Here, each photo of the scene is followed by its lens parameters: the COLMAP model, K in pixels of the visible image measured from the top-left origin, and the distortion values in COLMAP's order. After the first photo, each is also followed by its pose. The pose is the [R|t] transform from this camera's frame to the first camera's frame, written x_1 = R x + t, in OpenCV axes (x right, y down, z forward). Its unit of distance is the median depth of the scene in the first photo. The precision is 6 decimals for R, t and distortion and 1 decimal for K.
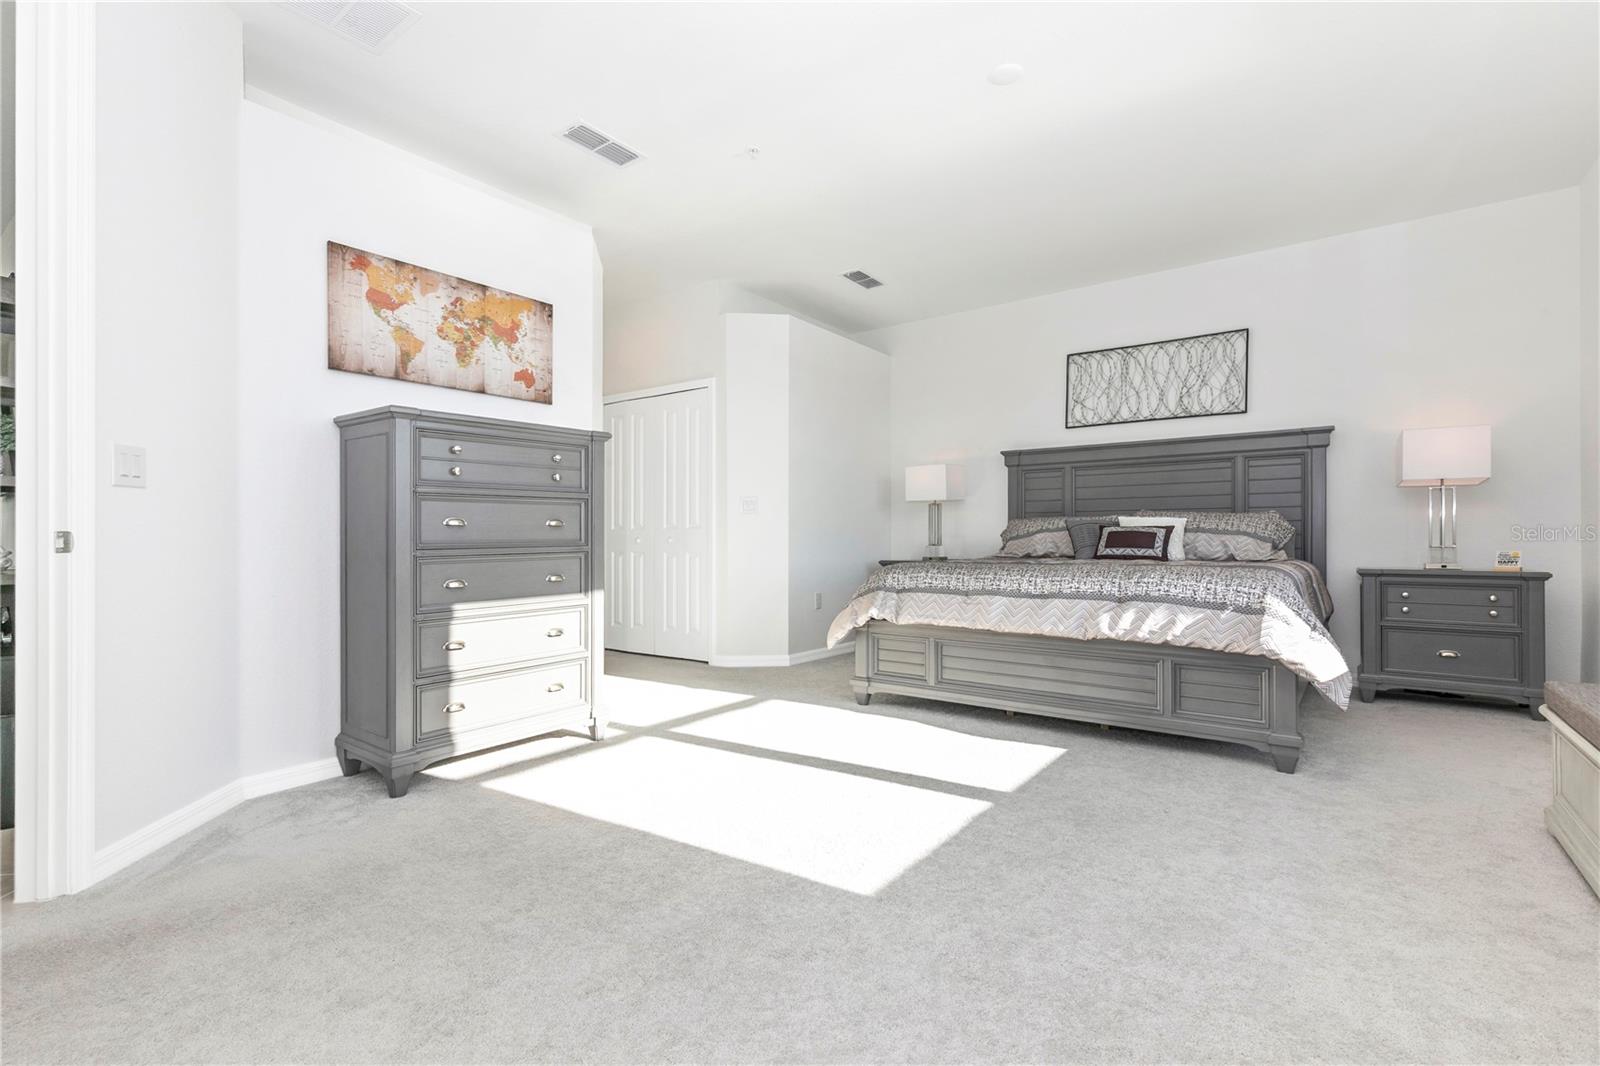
lens RADIAL K [[718.6, 0, 800.0], [0, 718.6, 533.0], [0, 0, 1]] dist [0.001354, 0.000179]
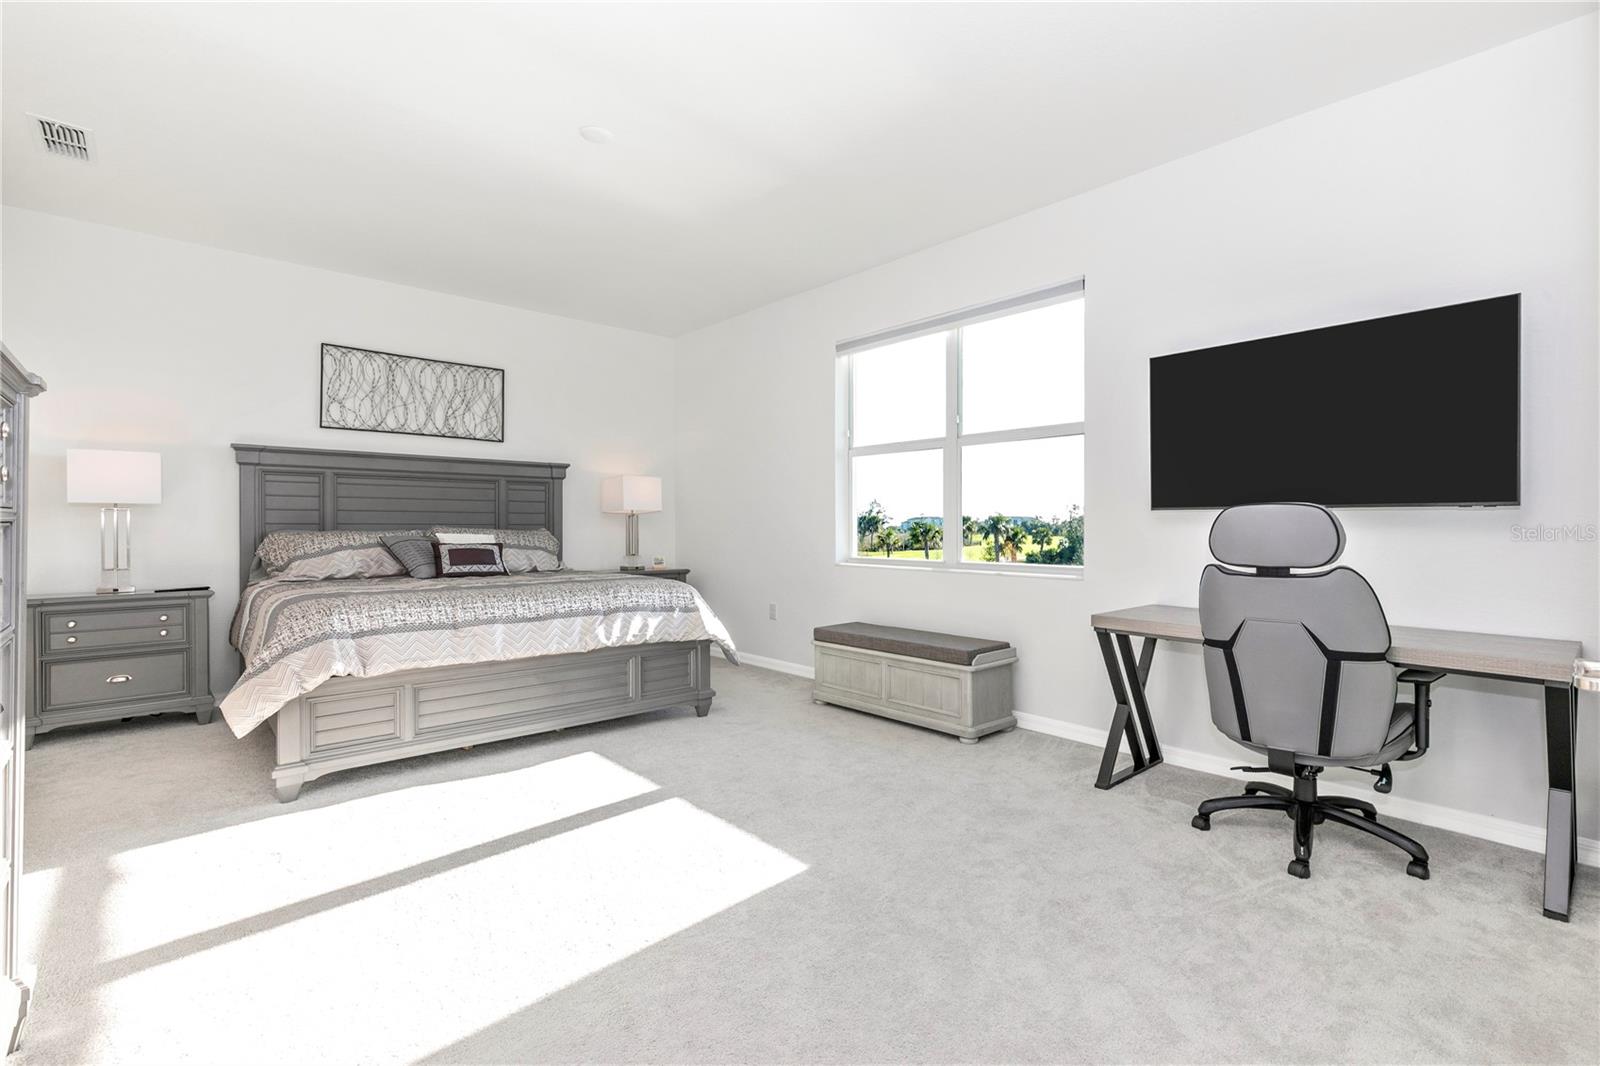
lens RADIAL K [[737.4, 0, 800.0], [0, 737.4, 533.0], [0, 0, 1]] dist [-0.001347, -0.000252]
pose [[0.205424, -0.004566, 0.978663, -0.491255], [-0.005705, 0.999967, 0.005862, -0.034447], [-0.978657, -0.006787, 0.205391, 0.322622]]
